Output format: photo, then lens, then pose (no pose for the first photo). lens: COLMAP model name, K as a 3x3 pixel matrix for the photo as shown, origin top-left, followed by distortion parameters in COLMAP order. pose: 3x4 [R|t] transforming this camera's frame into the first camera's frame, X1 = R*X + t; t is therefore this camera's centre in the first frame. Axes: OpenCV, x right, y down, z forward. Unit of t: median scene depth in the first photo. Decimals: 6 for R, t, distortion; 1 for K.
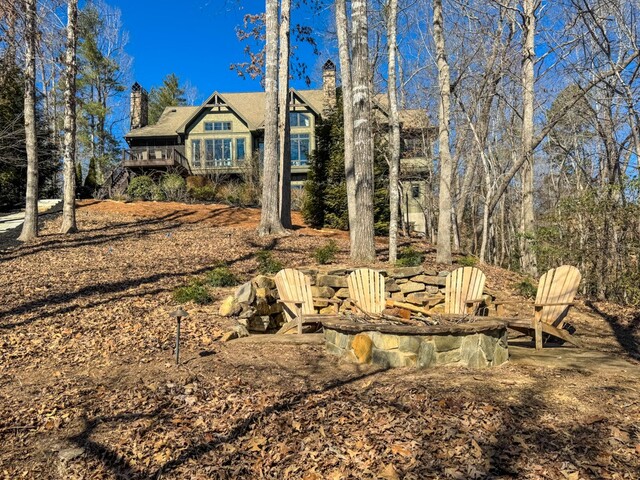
lens RADIAL K [[509.8, 0, 321.5], [0, 509.8, 237.2], [0, 0, 1]] dist [0.012777, -0.017184]
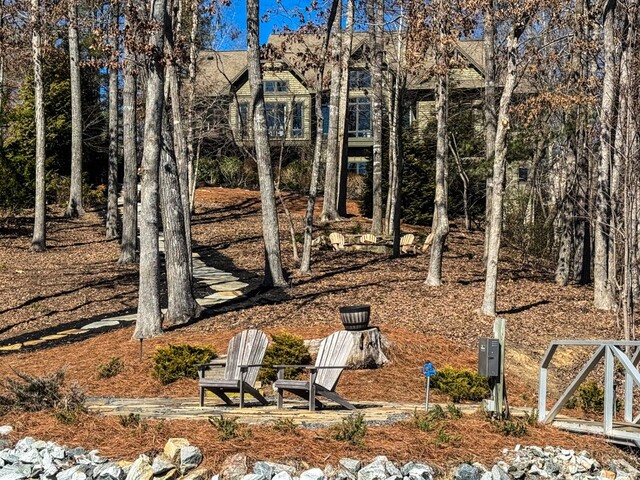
lens RADIAL K [[1175.4, 0, 334.1], [0, 1175.4, 249.5], [0, 0, 1]] dist [0.217520, 0.000000]
pose [[0.994498, 0.032851, -0.099476, 0.125600], [-0.031998, 0.999436, 0.010163, 0.021854], [0.099754, -0.006924, 0.994988, -1.175226]]
